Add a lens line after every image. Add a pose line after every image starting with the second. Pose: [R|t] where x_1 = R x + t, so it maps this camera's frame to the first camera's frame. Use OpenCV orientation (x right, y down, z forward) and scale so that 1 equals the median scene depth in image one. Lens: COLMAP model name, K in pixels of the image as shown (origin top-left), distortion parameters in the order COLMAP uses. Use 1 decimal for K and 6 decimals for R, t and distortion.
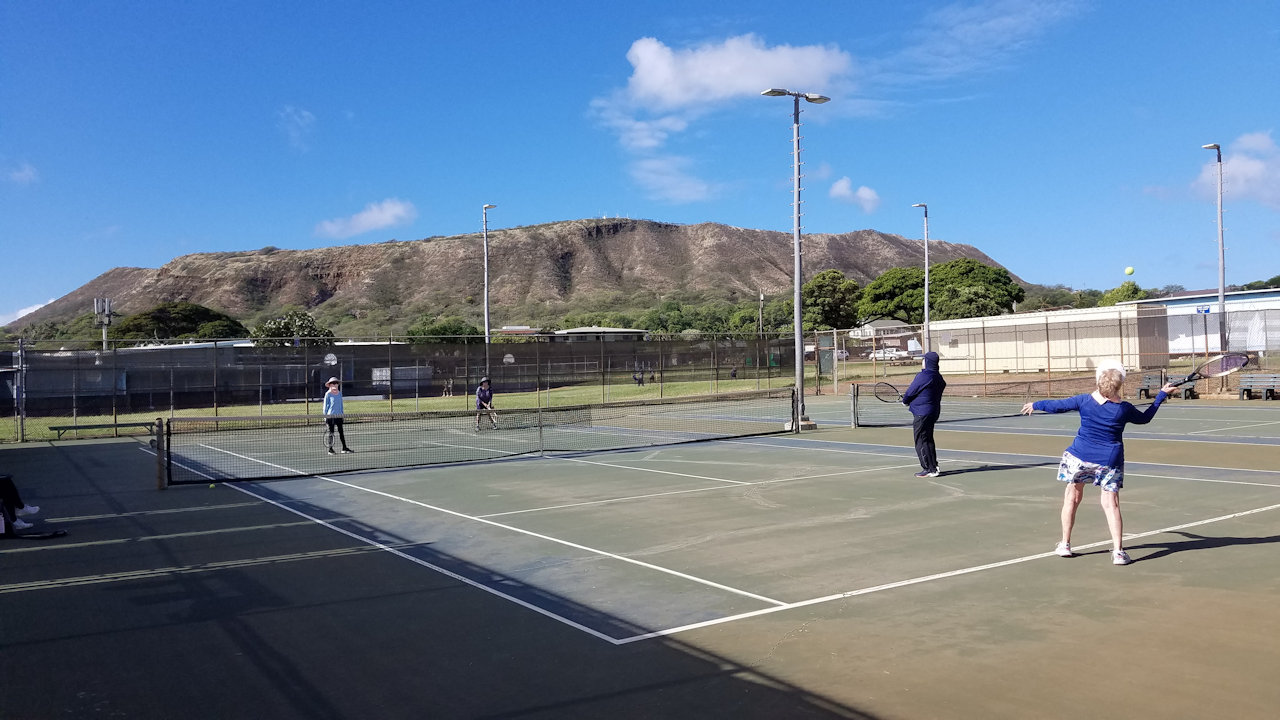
lens RADIAL K [[995.2, 0, 657.5], [0, 995.2, 351.5], [0, 0, 1]] dist [0.074257, -0.126327]
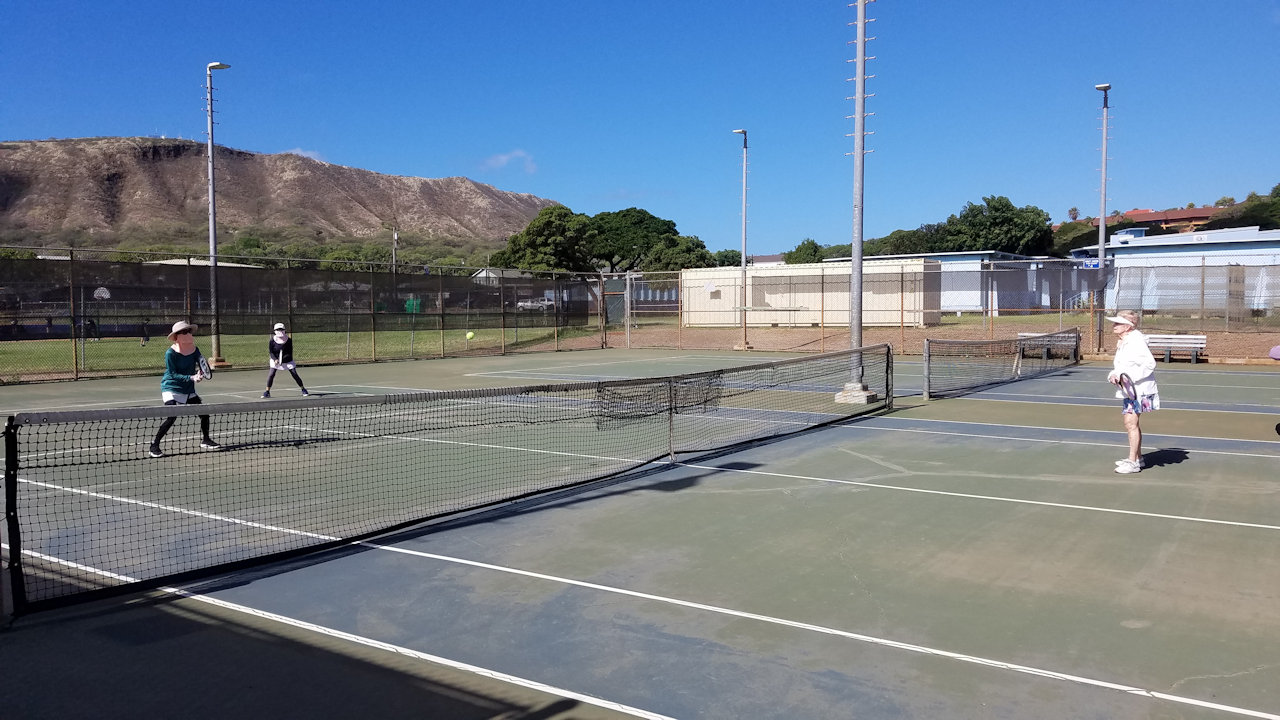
lens RADIAL K [[995.2, 0, 645.4], [0, 995.2, 363.2], [0, 0, 1]] dist [0.074257, -0.126327]
pose [[0.920784, 0.008269, 0.389986, -0.069581], [-0.032836, 0.997870, 0.056371, 0.003823], [-0.388689, -0.064711, 0.919094, 0.101644]]
